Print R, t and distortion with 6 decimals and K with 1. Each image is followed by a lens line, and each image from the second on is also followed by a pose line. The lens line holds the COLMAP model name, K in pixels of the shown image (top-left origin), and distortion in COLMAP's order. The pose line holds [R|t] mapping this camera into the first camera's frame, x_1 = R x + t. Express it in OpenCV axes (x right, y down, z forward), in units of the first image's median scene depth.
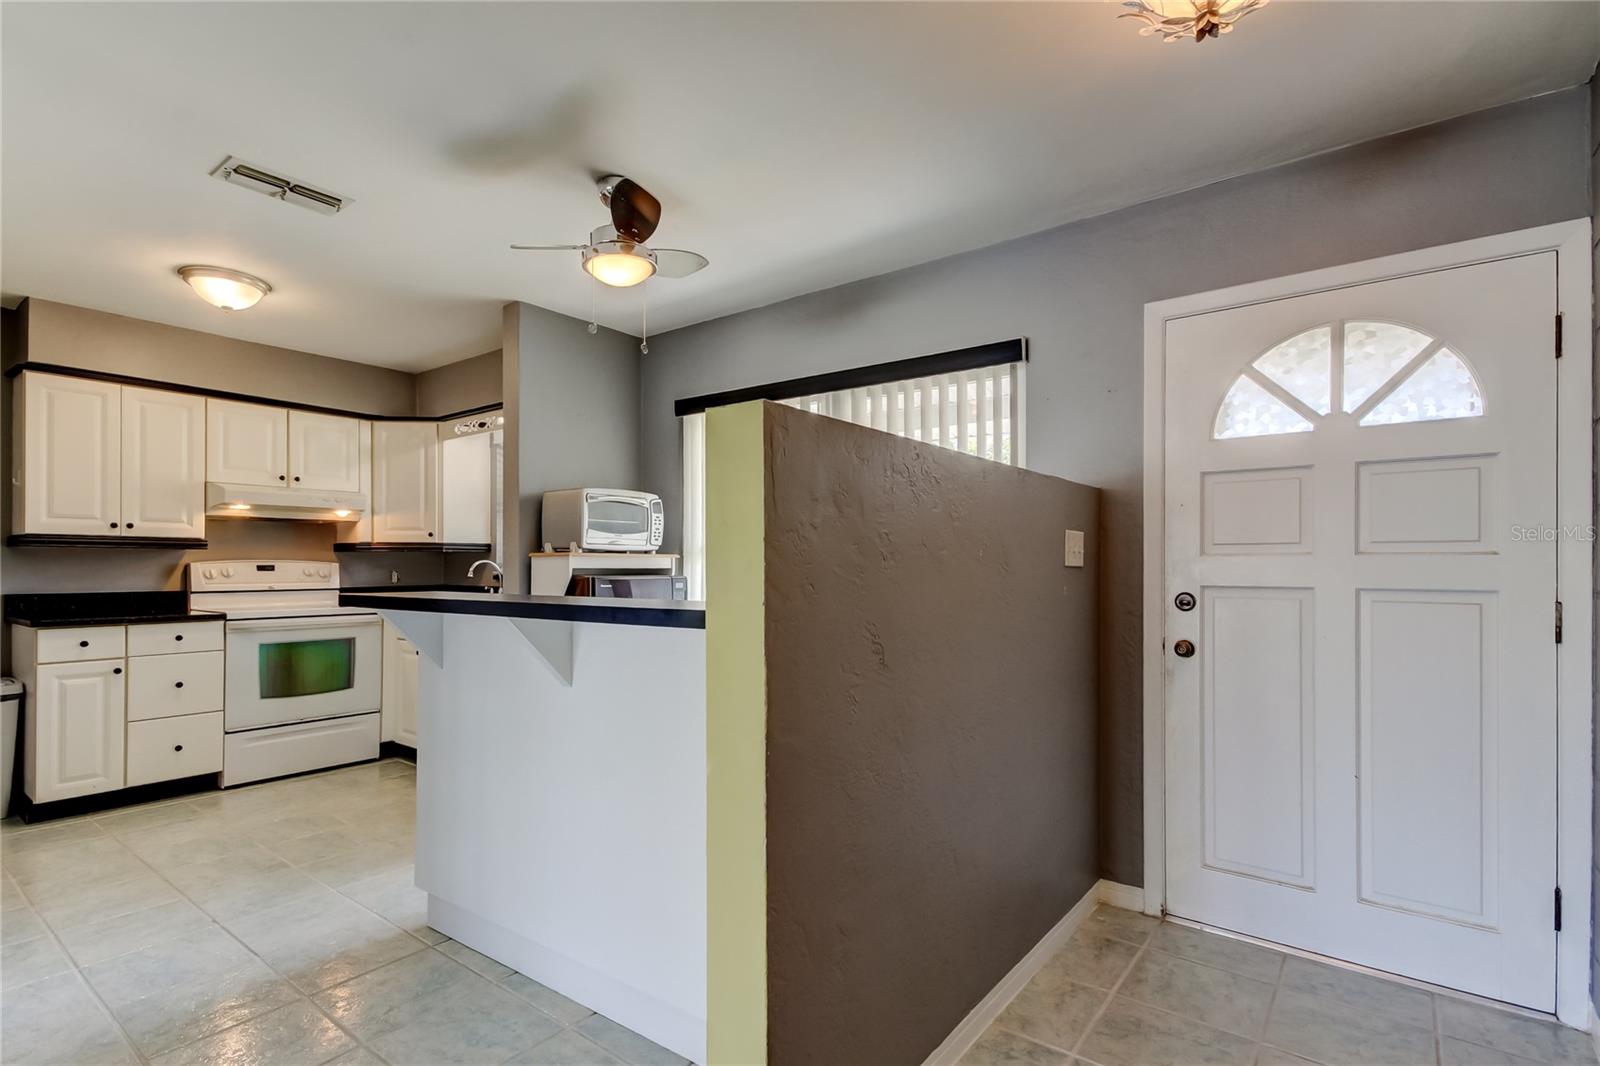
lens RADIAL K [[746.2, 0, 808.9], [0, 746.2, 566.3], [0, 0, 1]] dist [0.012574, 0.004108]
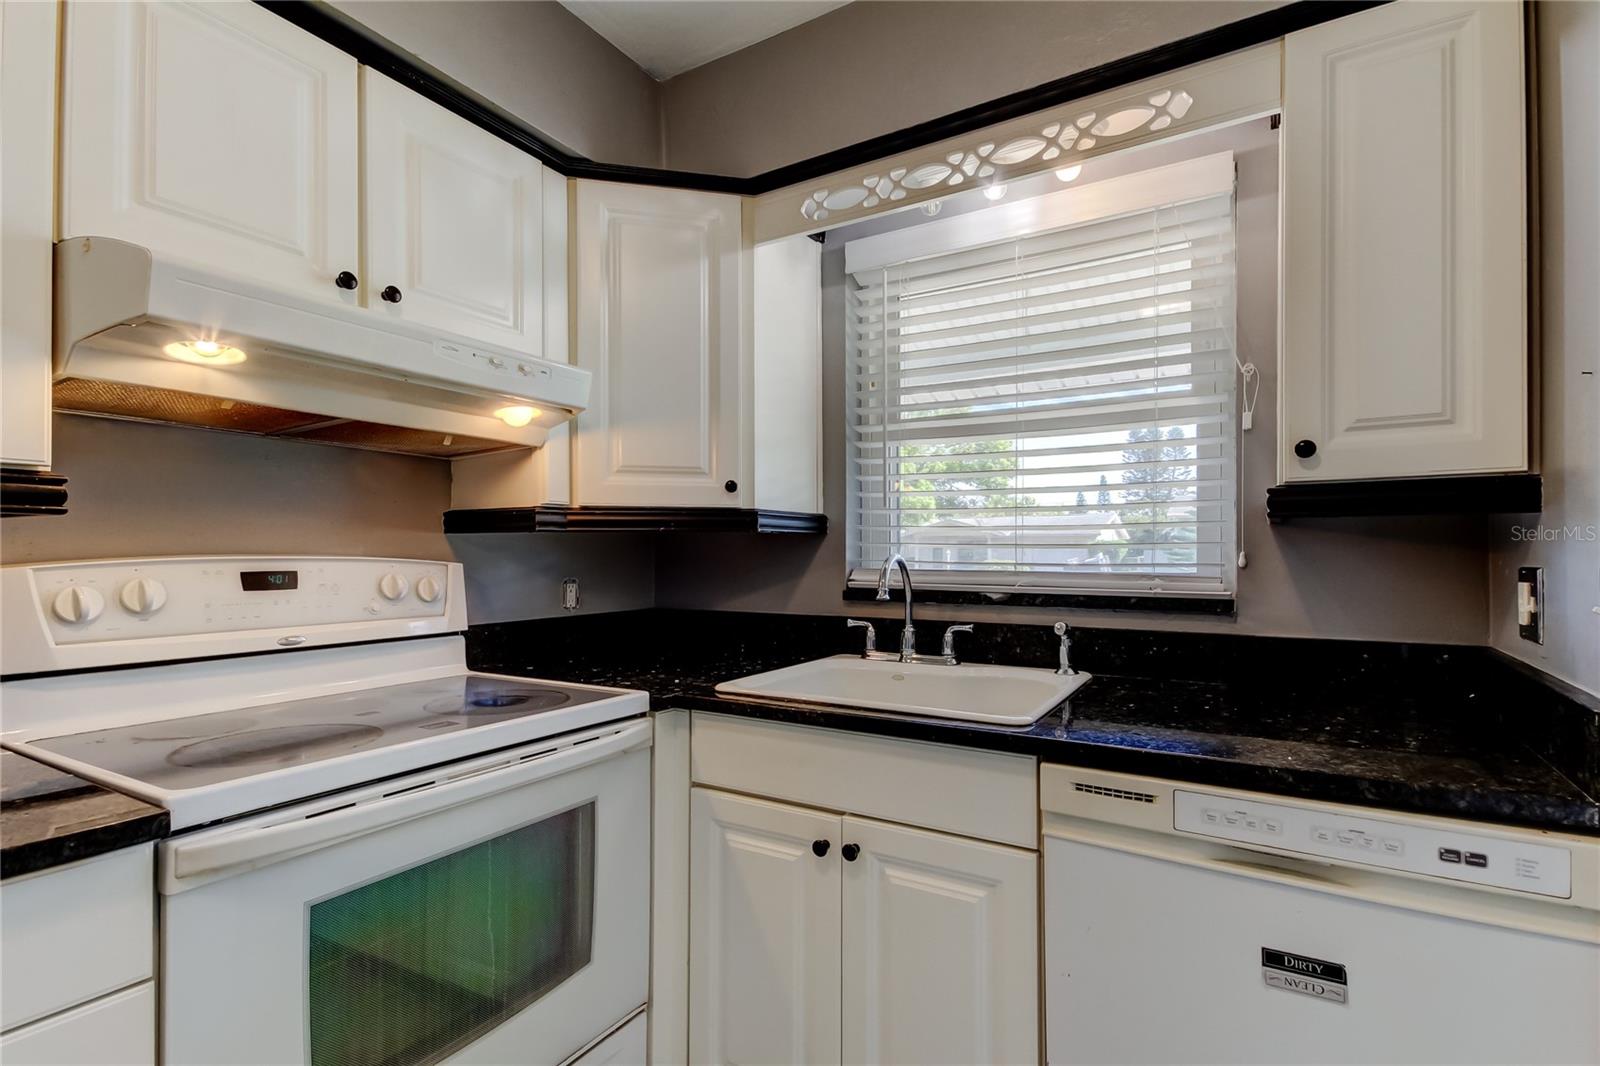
lens RADIAL K [[746.2, 0, 846.1], [0, 746.2, 549.8], [0, 0, 1]] dist [0.012574, 0.004108]
pose [[0.989729, -0.002076, 0.142938, -0.610737], [0.003479, 0.999948, -0.009568, -0.007980], [-0.142911, 0.009967, 0.989685, 0.753831]]
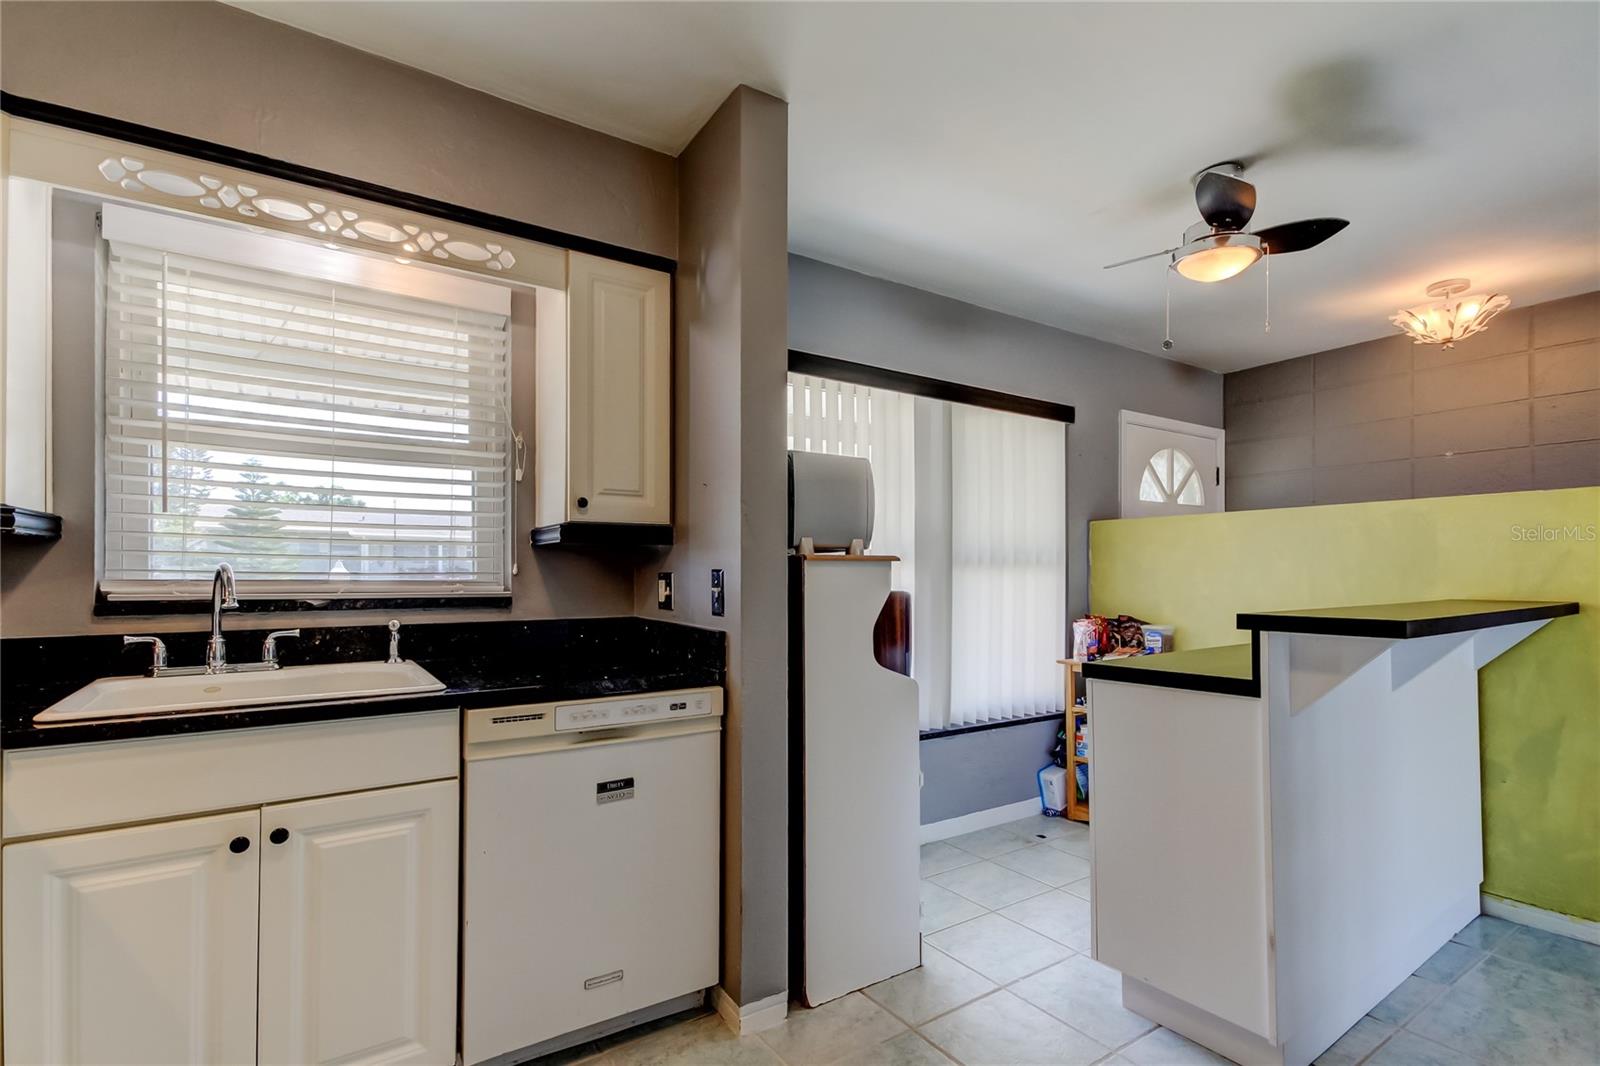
lens RADIAL K [[746.2, 0, 753.5], [0, 746.2, 570.0], [0, 0, 1]] dist [0.012574, 0.004108]
pose [[0.343835, 0.000962, 0.939030, -0.824838], [0.003168, 0.999993, -0.002185, -0.003532], [-0.939025, 0.003726, 0.343830, 0.743068]]
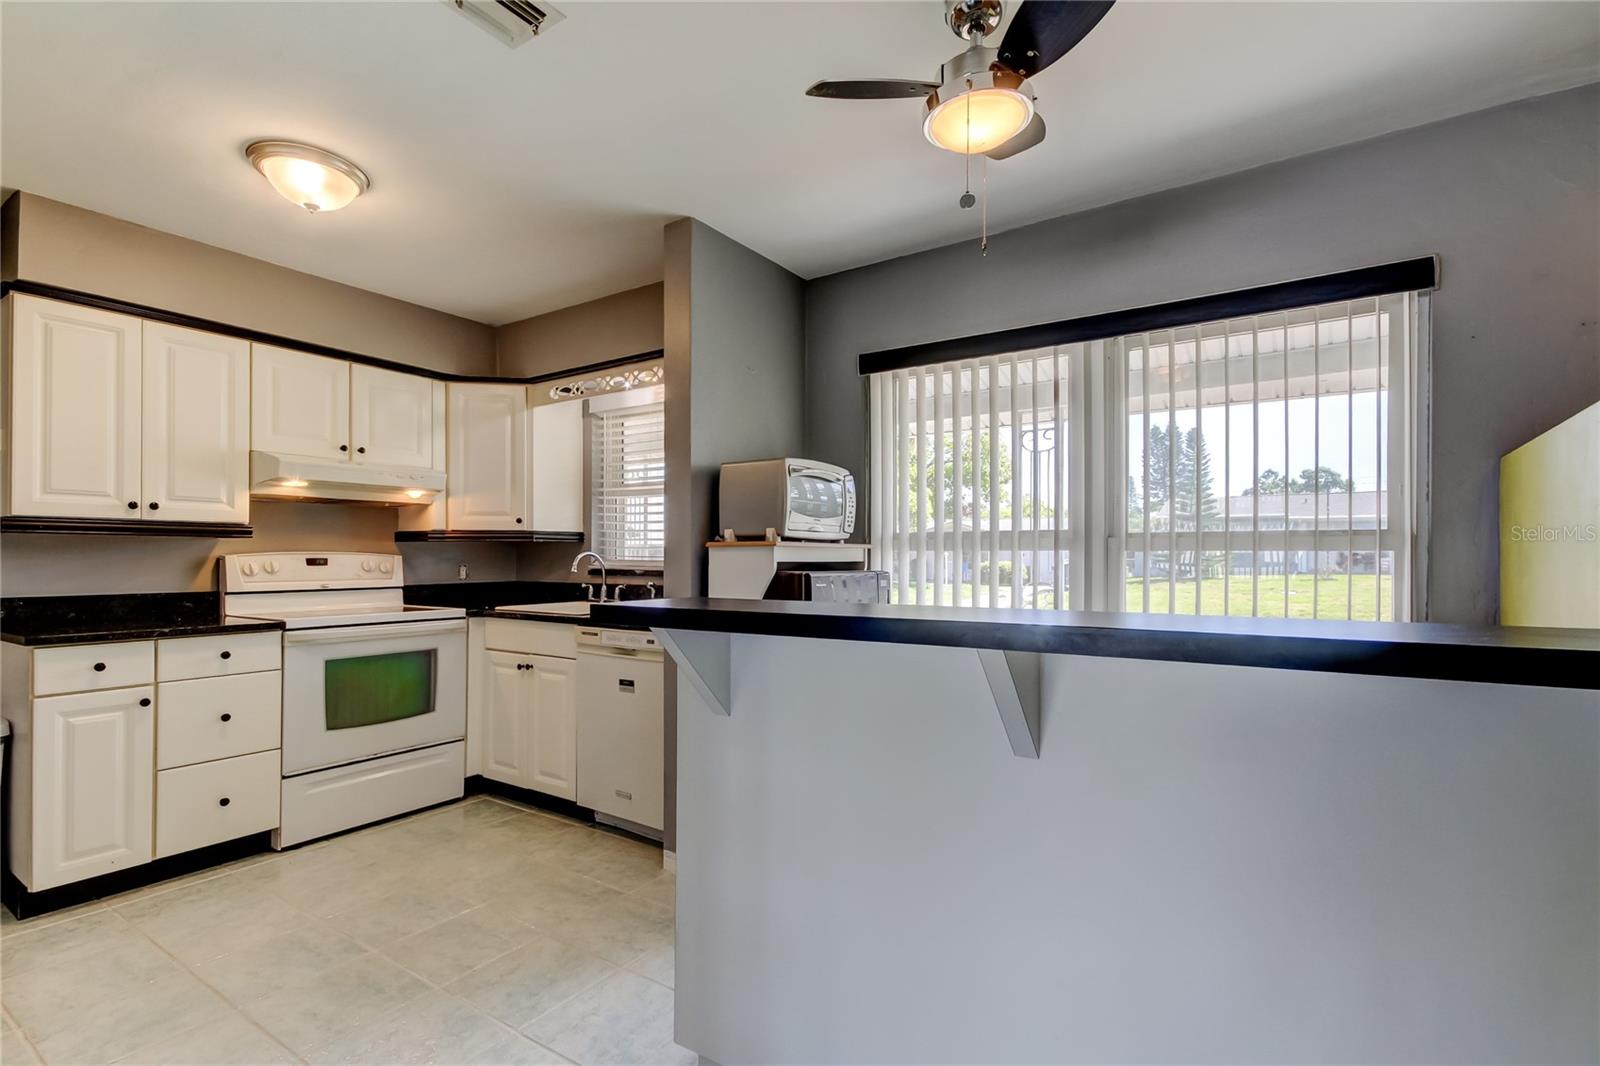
lens RADIAL K [[746.2, 0, 832.5], [0, 746.2, 555.6], [0, 0, 1]] dist [0.012574, 0.004108]
pose [[0.998226, -0.000802, 0.059535, -0.262020], [0.000951, 0.999997, -0.002465, -0.002037], [-0.059532, 0.002517, 0.998223, 0.202399]]
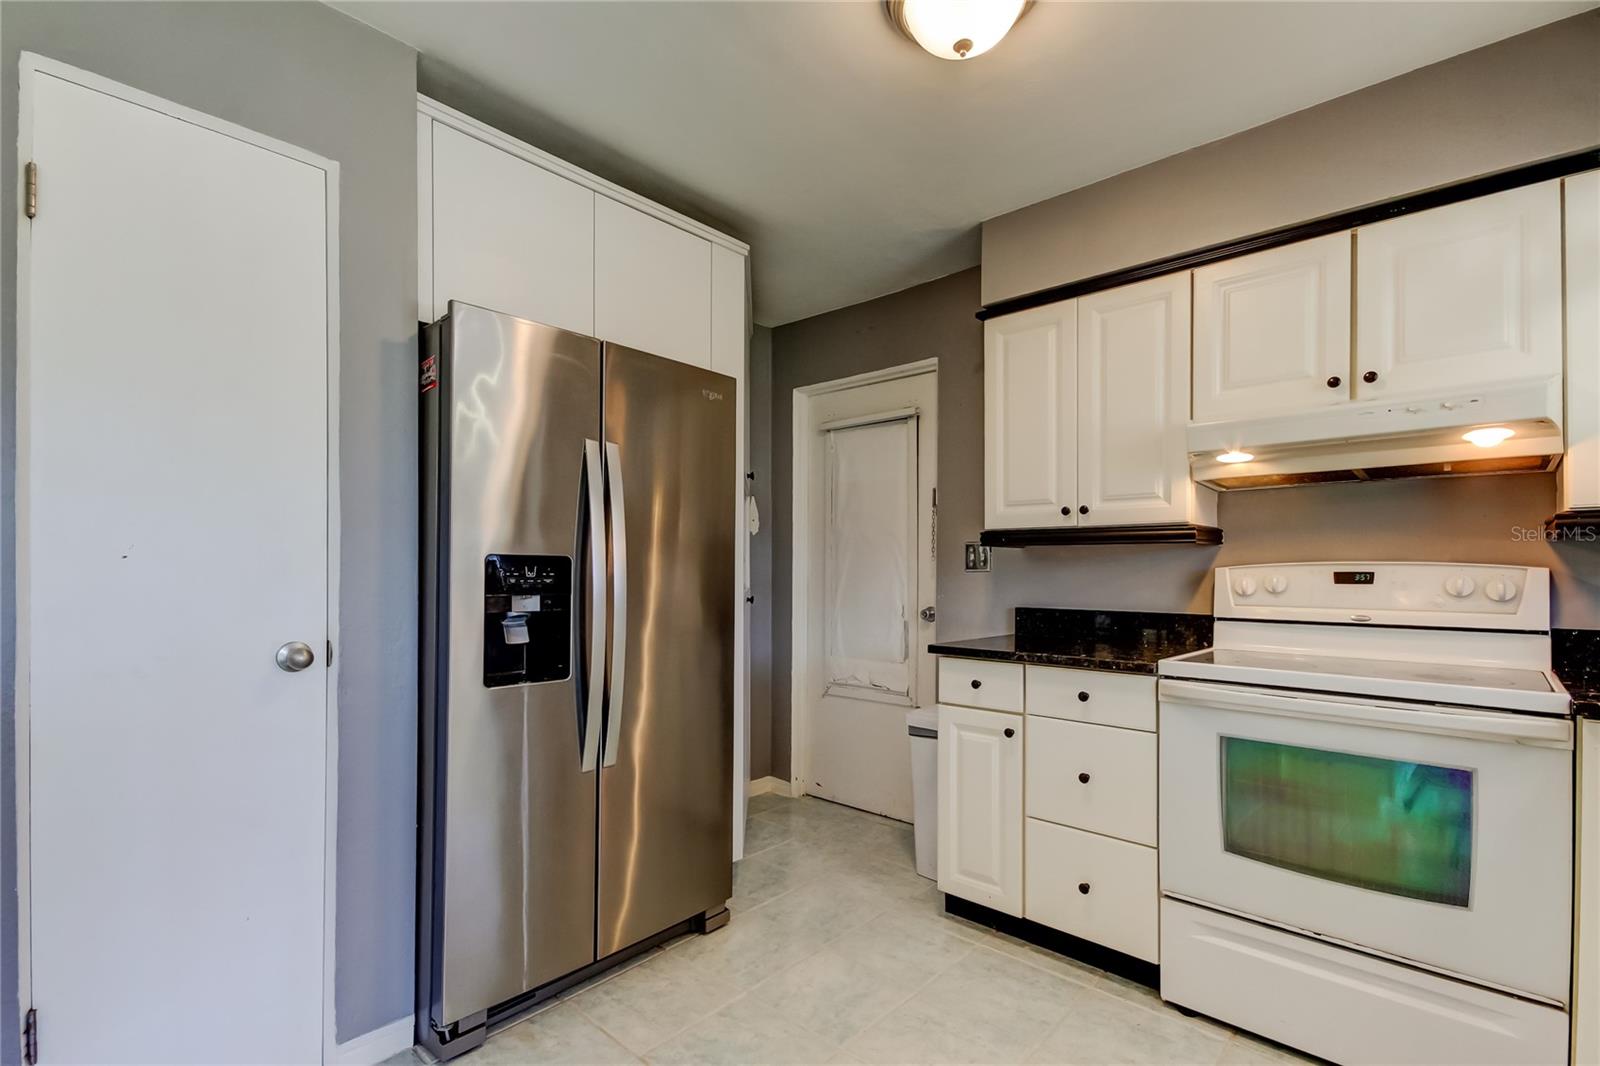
lens RADIAL K [[746.2, 0, 738.5], [0, 746.2, 565.8], [0, 0, 1]] dist [0.012574, 0.004108]
pose [[-0.122134, -0.005696, -0.992497, -0.221311], [-0.004277, 0.999977, -0.005213, -0.001381], [0.992504, 0.003608, -0.122156, 0.772893]]
